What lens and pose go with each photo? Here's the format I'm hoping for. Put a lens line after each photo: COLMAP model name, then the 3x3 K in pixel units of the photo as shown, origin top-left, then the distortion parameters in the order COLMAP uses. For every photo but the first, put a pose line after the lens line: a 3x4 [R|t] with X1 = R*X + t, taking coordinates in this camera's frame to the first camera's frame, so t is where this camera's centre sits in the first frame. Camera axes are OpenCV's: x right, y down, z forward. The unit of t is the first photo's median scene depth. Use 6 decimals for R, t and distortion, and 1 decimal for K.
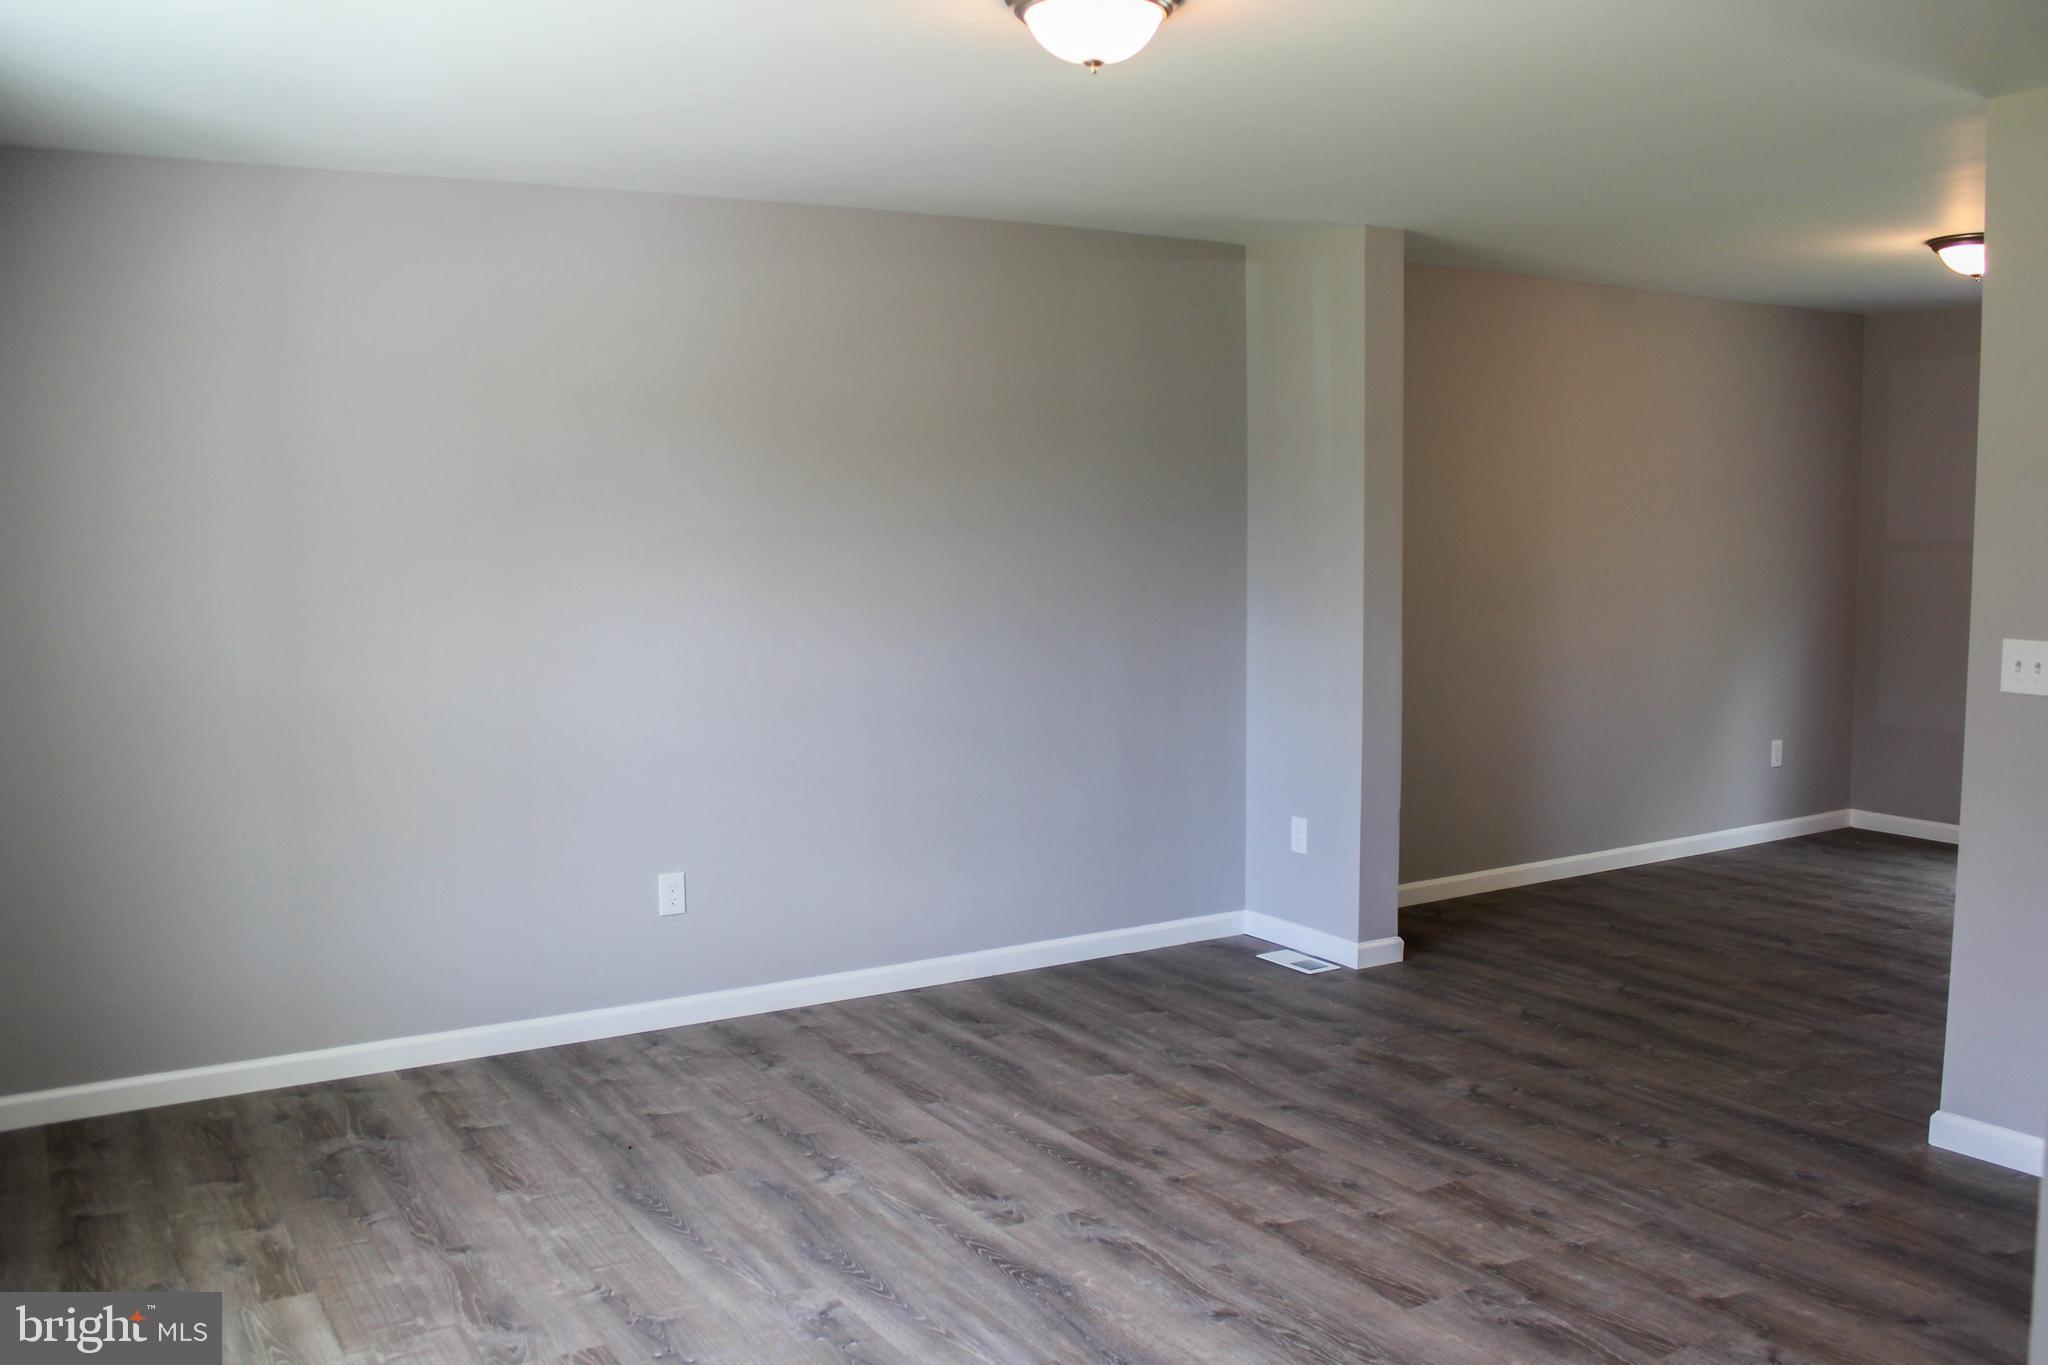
lens RADIAL K [[1751.5, 0, 1007.0], [0, 1751.5, 719.2], [0, 0, 1]] dist [-0.167056, 0.154883]
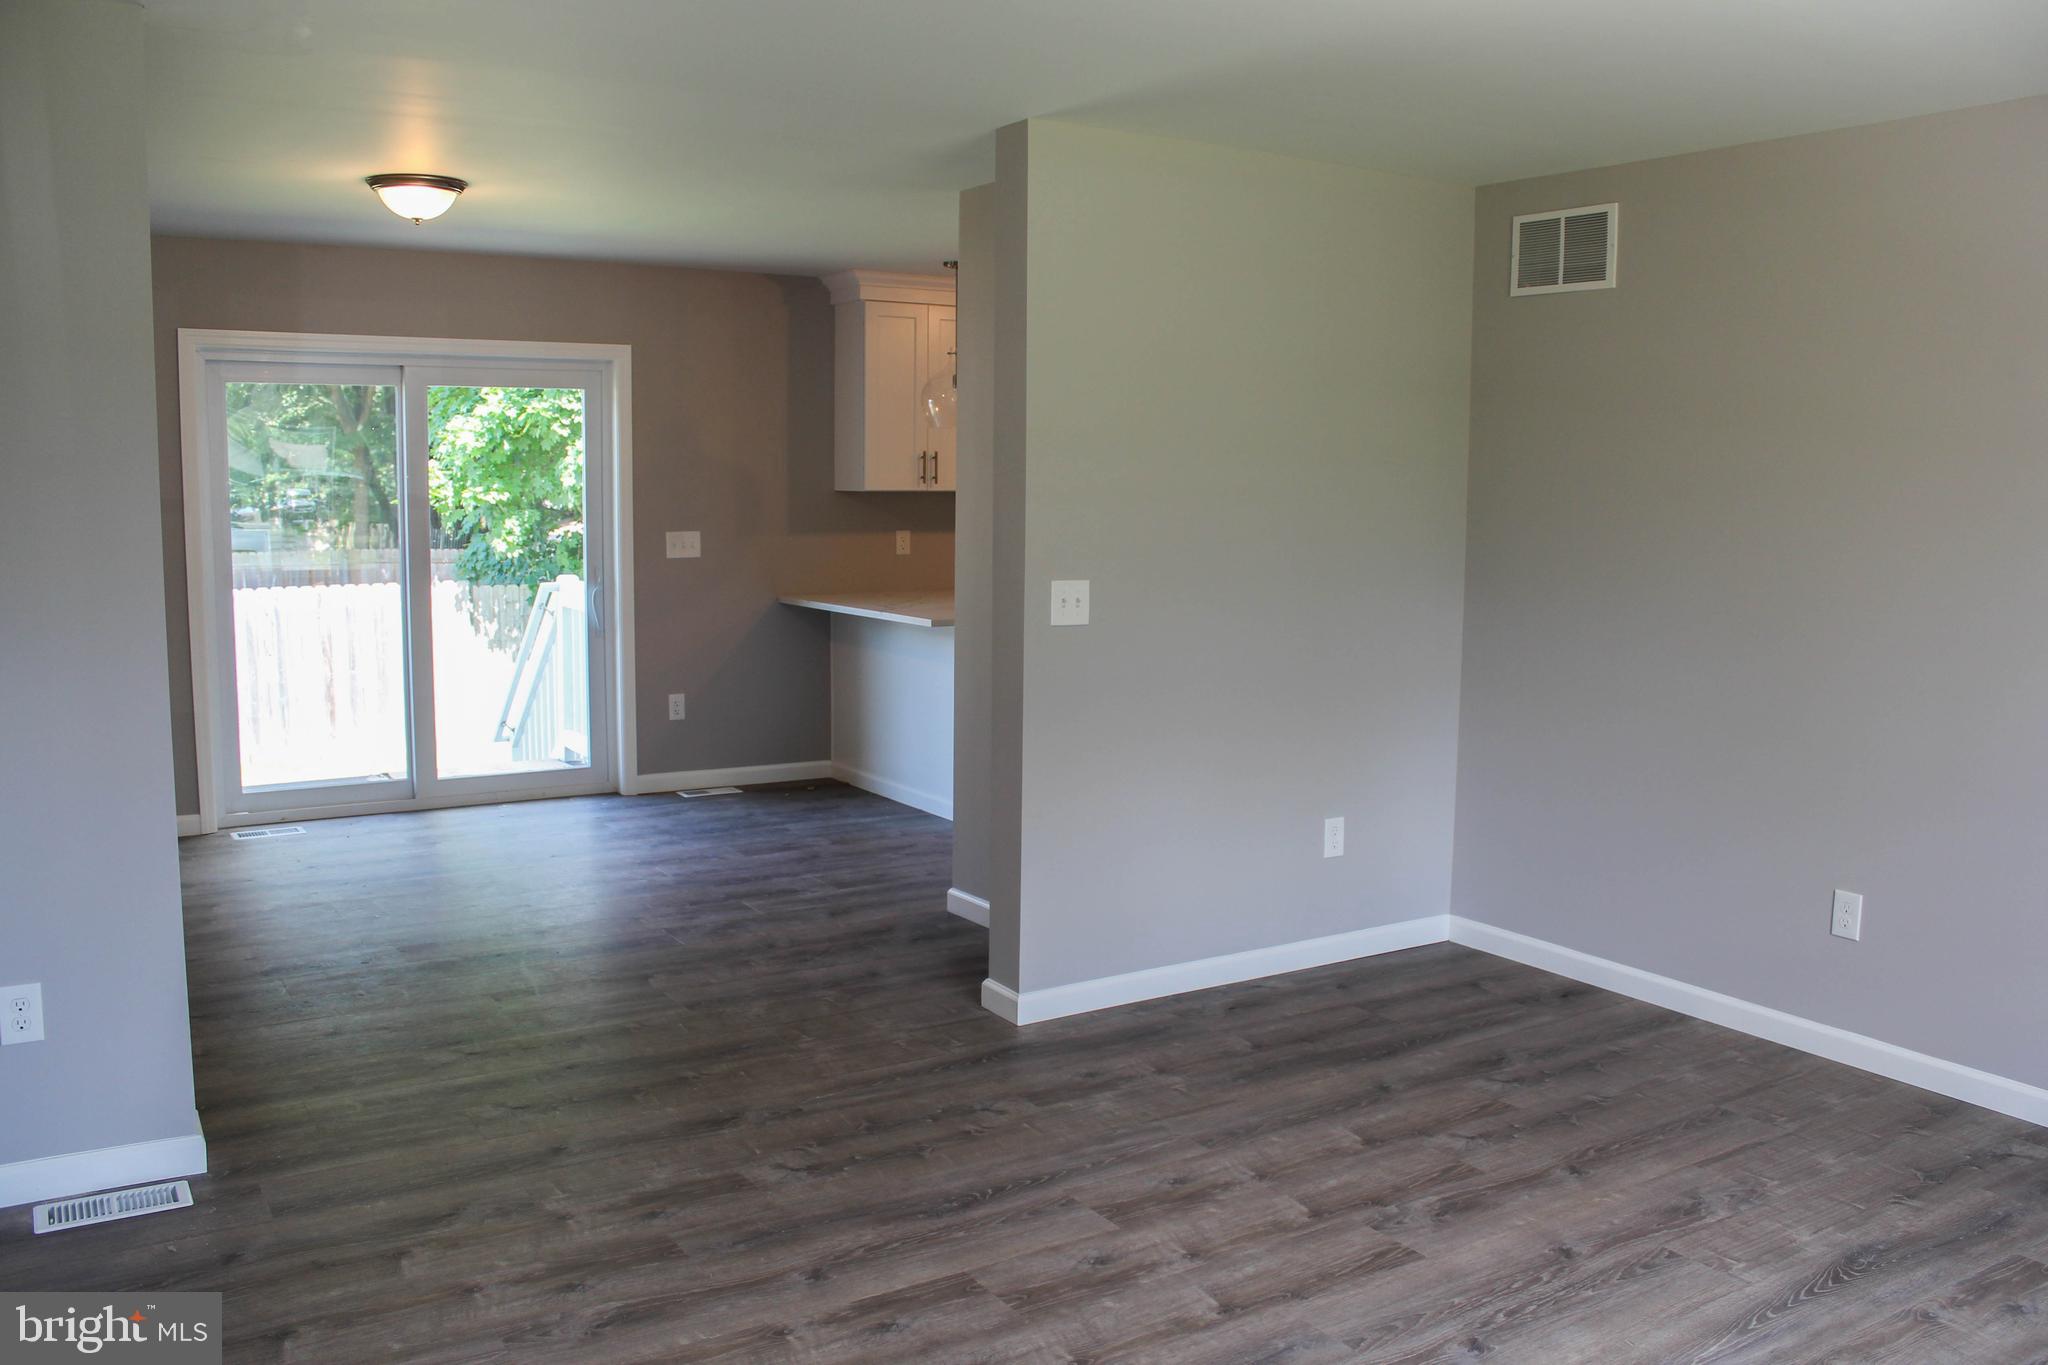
lens RADIAL K [[1751.5, 0, 1007.0], [0, 1751.5, 719.2], [0, 0, 1]] dist [-0.167056, 0.154883]
pose [[-0.030696, -0.131342, 0.990862, -0.539844], [0.101756, 0.985768, 0.133819, -0.101830], [-0.994336, 0.104934, -0.016895, 0.900520]]
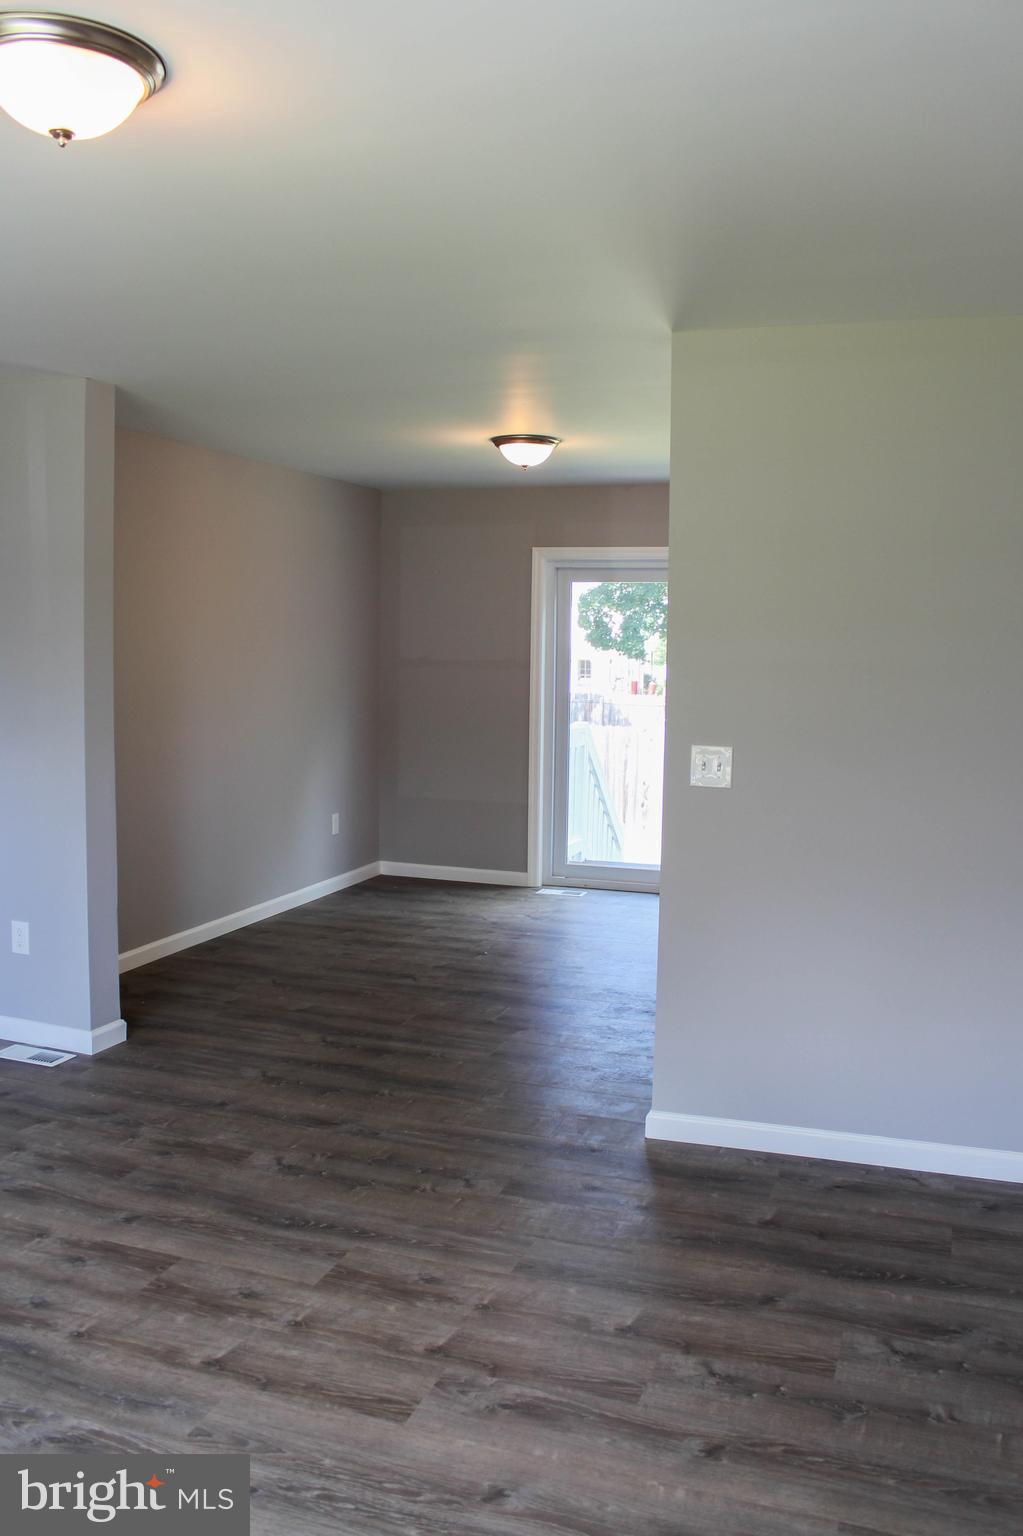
lens RADIAL K [[1313.6, 0, 495.9], [0, 1313.6, 759.0], [0, 0, 1]] dist [-0.167056, 0.154883]
pose [[0.774947, -0.039404, 0.630797, -0.137215], [0.052164, 0.998637, -0.001702, -0.036588], [-0.629870, 0.034224, 0.775946, 0.261515]]
